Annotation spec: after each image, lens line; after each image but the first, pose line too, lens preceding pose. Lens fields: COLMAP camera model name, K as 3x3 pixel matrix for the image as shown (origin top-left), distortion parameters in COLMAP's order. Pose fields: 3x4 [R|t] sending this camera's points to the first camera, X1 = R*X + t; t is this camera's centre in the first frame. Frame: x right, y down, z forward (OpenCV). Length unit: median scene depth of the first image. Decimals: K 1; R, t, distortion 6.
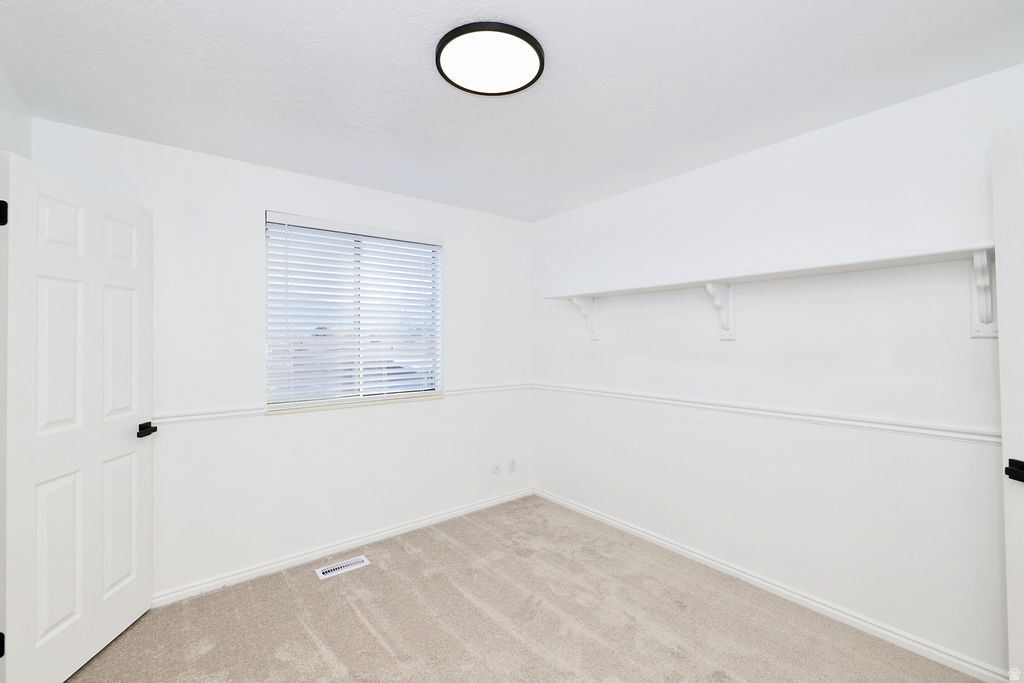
lens RADIAL K [[429.7, 0, 504.5], [0, 429.7, 336.3], [0, 0, 1]] dist [-0.001583, 0.000305]
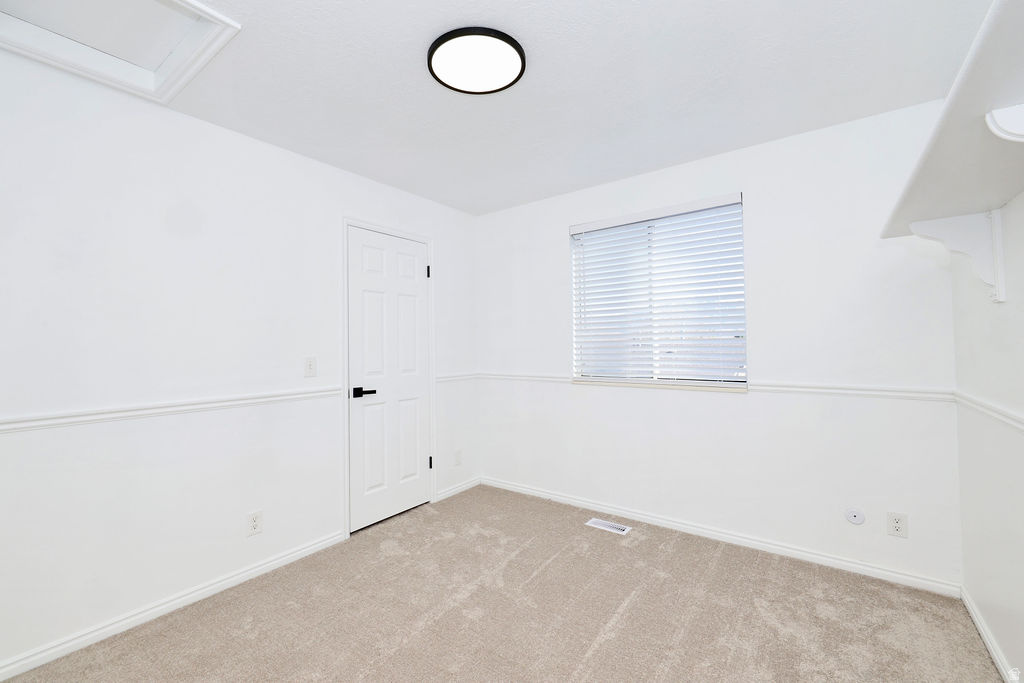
lens RADIAL K [[429.7, 0, 506.9], [0, 429.7, 337.8], [0, 0, 1]] dist [-0.001583, 0.000305]
pose [[0.259179, -0.007507, -0.965800, 0.564462], [0.025768, 0.999668, -0.000855, 0.035261], [0.965486, -0.024665, 0.259286, 0.411787]]
